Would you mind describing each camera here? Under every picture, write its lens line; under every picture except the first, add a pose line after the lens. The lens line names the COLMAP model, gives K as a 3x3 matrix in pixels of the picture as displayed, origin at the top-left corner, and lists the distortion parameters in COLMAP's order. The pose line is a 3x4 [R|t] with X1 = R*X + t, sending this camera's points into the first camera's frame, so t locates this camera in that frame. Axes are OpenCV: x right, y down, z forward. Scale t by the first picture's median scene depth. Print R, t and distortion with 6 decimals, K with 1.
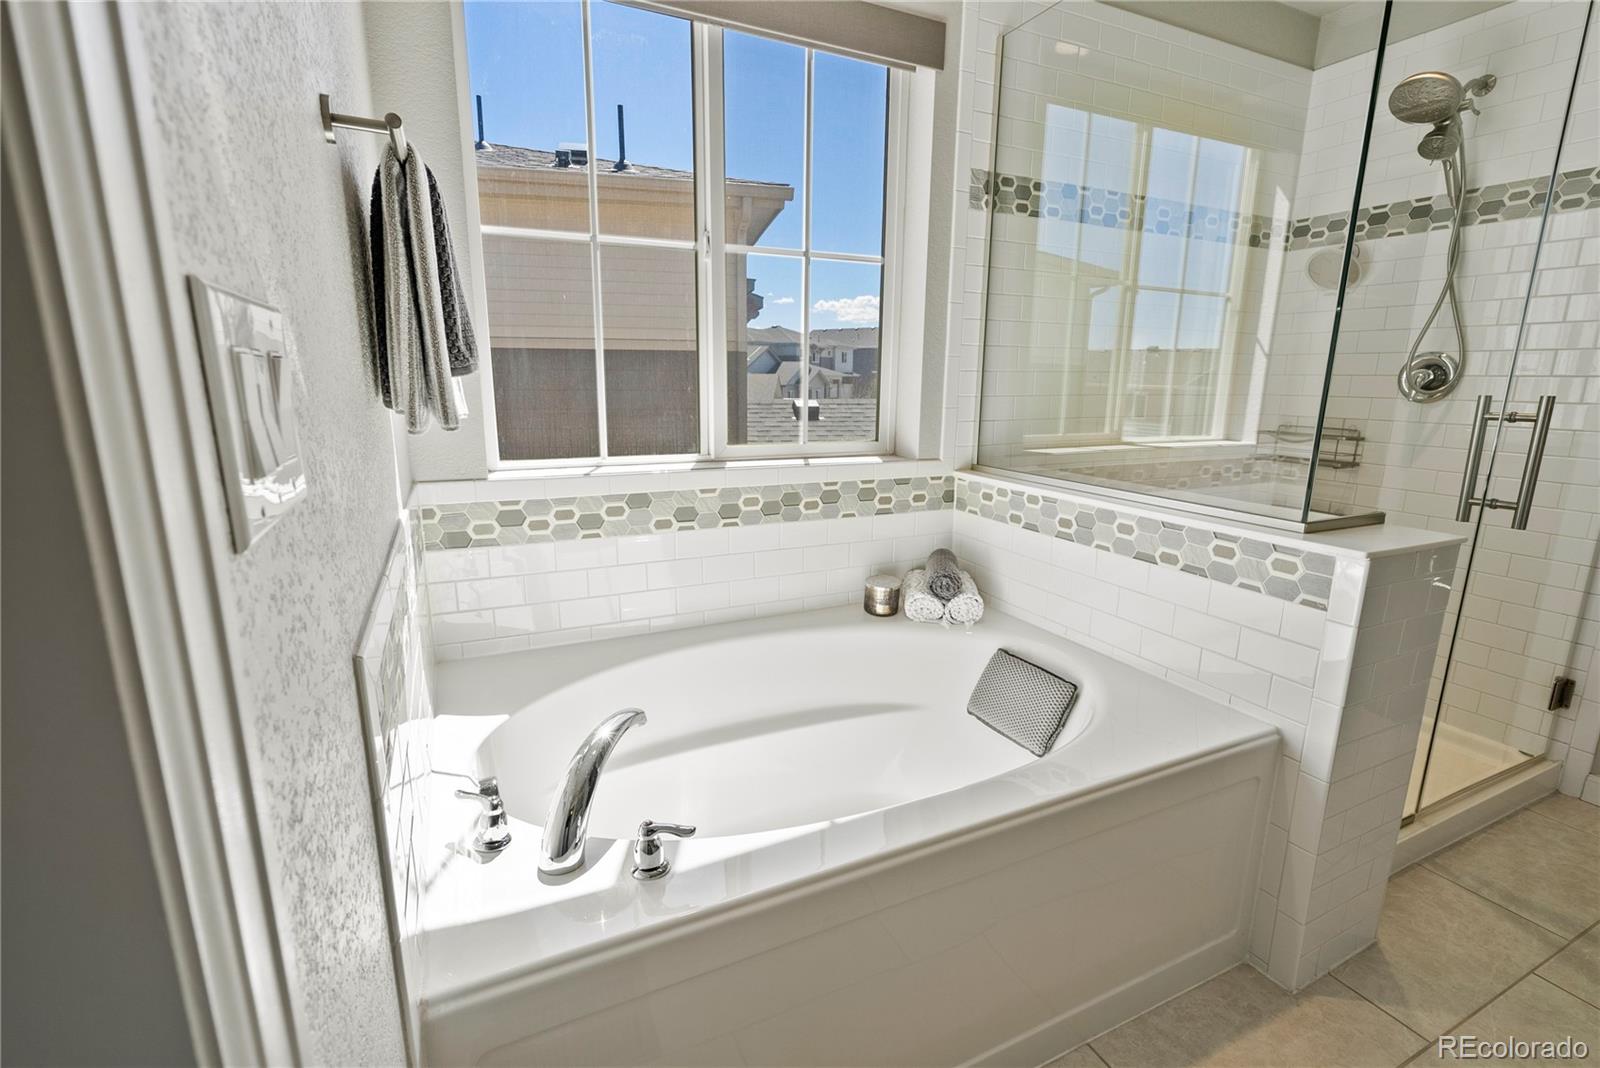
lens RADIAL K [[721.8, 0, 800.0], [0, 721.8, 534.0], [0, 0, 1]] dist [-0.004963, 0.000836]
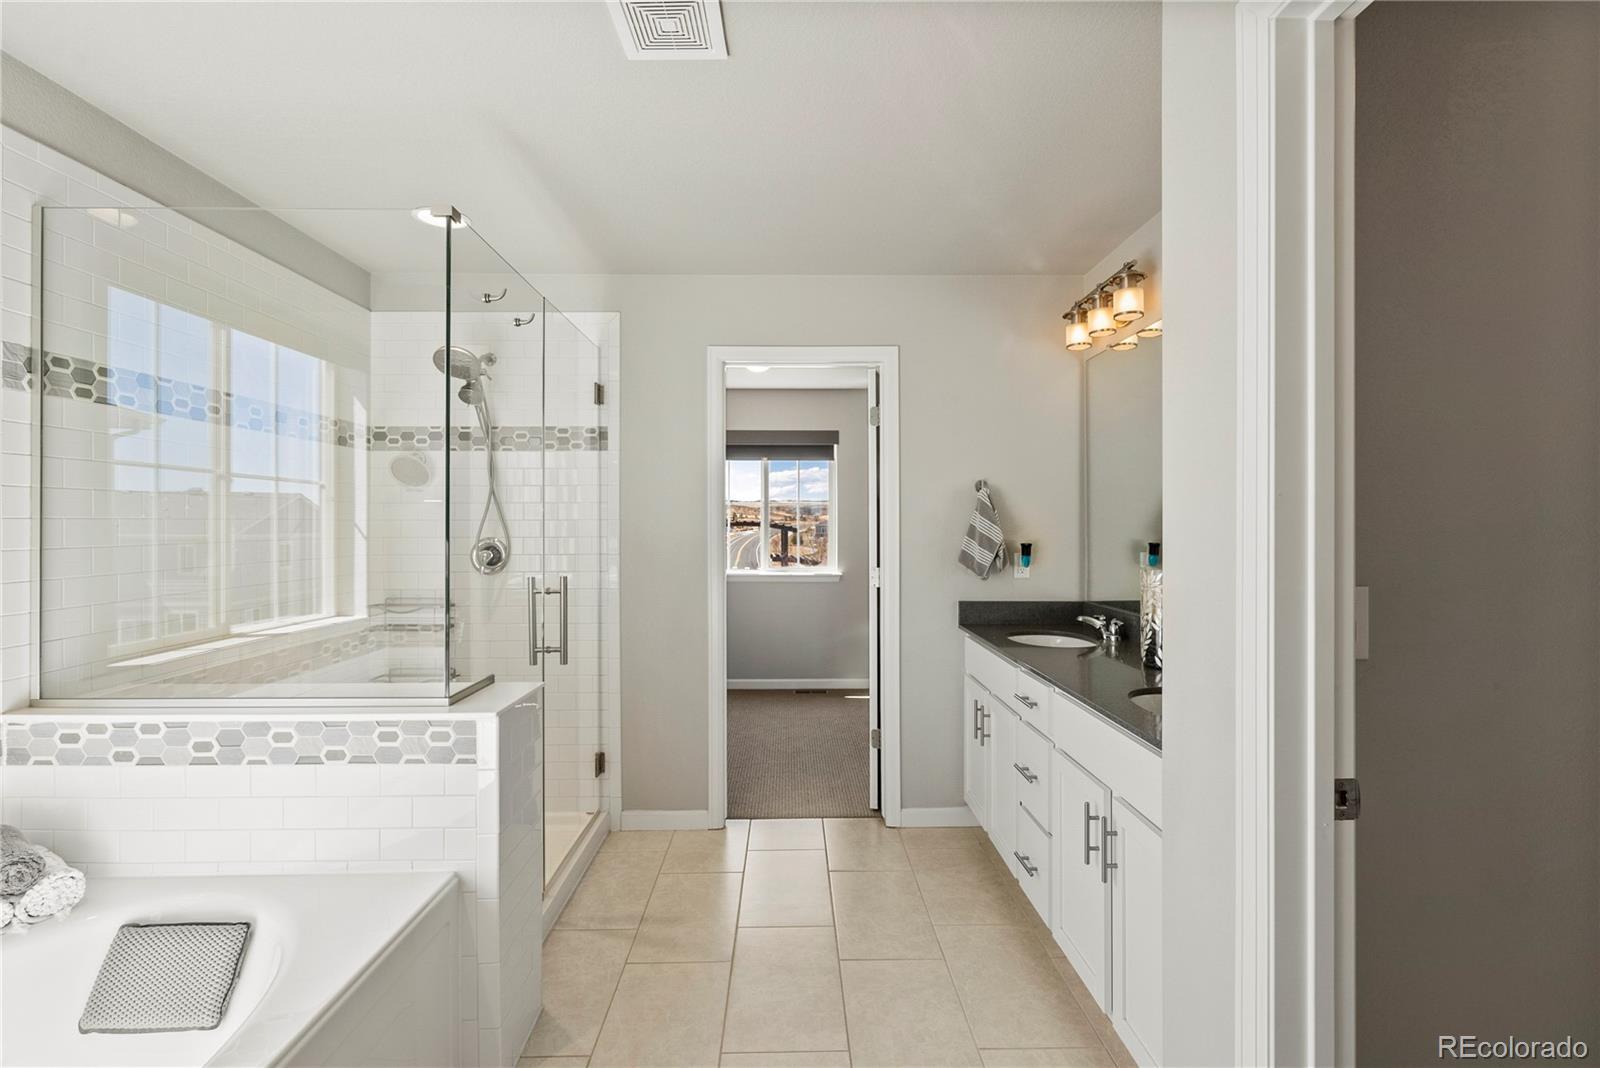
lens RADIAL K [[738.0, 0, 801.5], [0, 738.0, 509.4], [0, 0, 1]] dist [-0.000988, -0.000308]
pose [[0.415563, 0.000345, 0.909564, -0.148882], [0.201683, 0.975072, -0.092515, -0.062097], [-0.886922, 0.221890, 0.405134, -0.102171]]
